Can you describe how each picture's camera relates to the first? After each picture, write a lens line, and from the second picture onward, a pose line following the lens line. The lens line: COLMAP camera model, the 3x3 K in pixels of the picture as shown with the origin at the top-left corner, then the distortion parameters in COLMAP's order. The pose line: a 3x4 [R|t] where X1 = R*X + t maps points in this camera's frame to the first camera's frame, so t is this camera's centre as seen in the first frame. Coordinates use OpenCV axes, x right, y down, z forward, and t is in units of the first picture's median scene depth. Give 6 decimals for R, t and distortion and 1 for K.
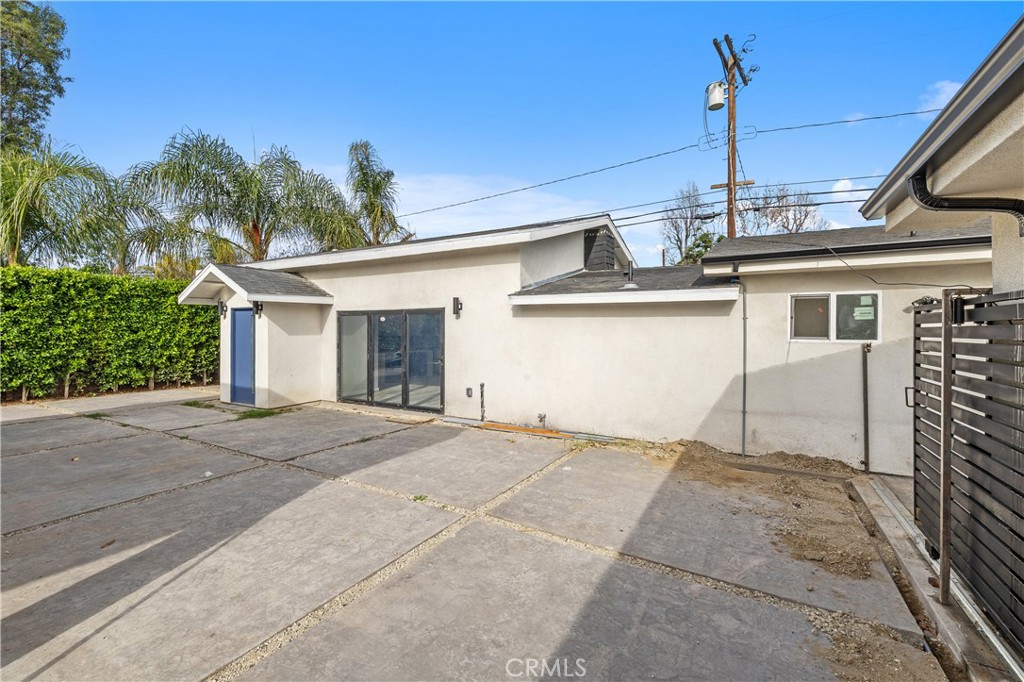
lens RADIAL K [[437.0, 0, 507.3], [0, 437.0, 332.3], [0, 0, 1]] dist [-0.001099, 0.000409]
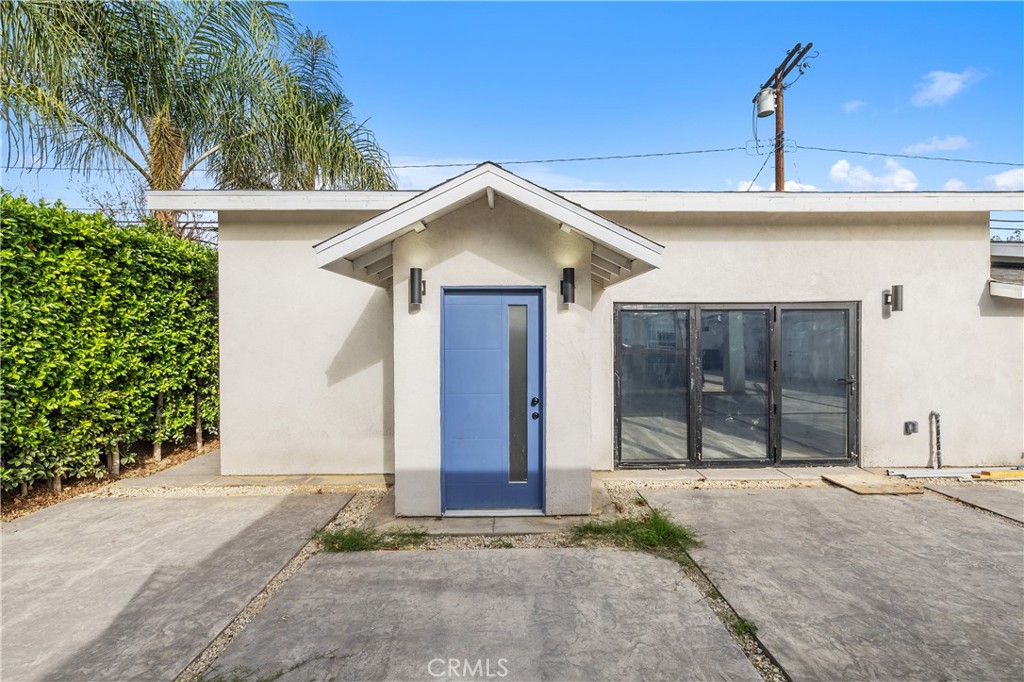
lens RADIAL K [[437.0, 0, 513.7], [0, 437.0, 340.0], [0, 0, 1]] dist [-0.001099, 0.000409]
pose [[0.857446, -0.013412, 0.514398, -0.746500], [0.010028, 0.999906, 0.009355, -0.007814], [-0.514475, -0.002863, 0.857500, 0.578833]]
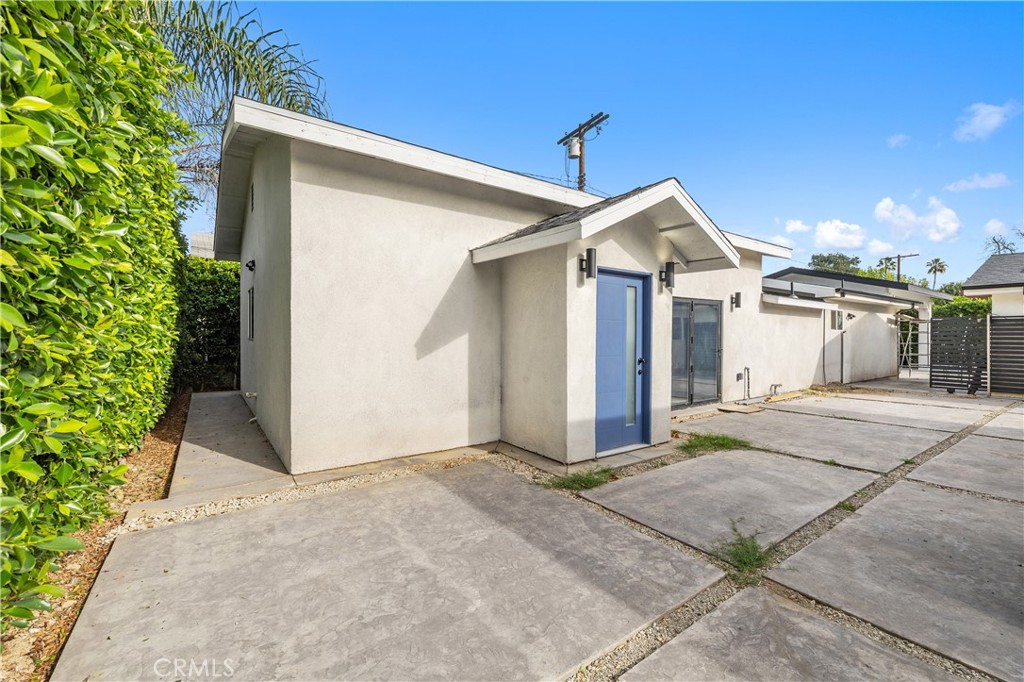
lens RADIAL K [[437.0, 0, 519.2], [0, 437.0, 337.2], [0, 0, 1]] dist [-0.001099, 0.000409]
pose [[0.404739, -0.006391, 0.914410, -1.064135], [-0.000440, 0.999974, 0.007184, 0.020403], [-0.914432, -0.003310, 0.404726, 0.834021]]
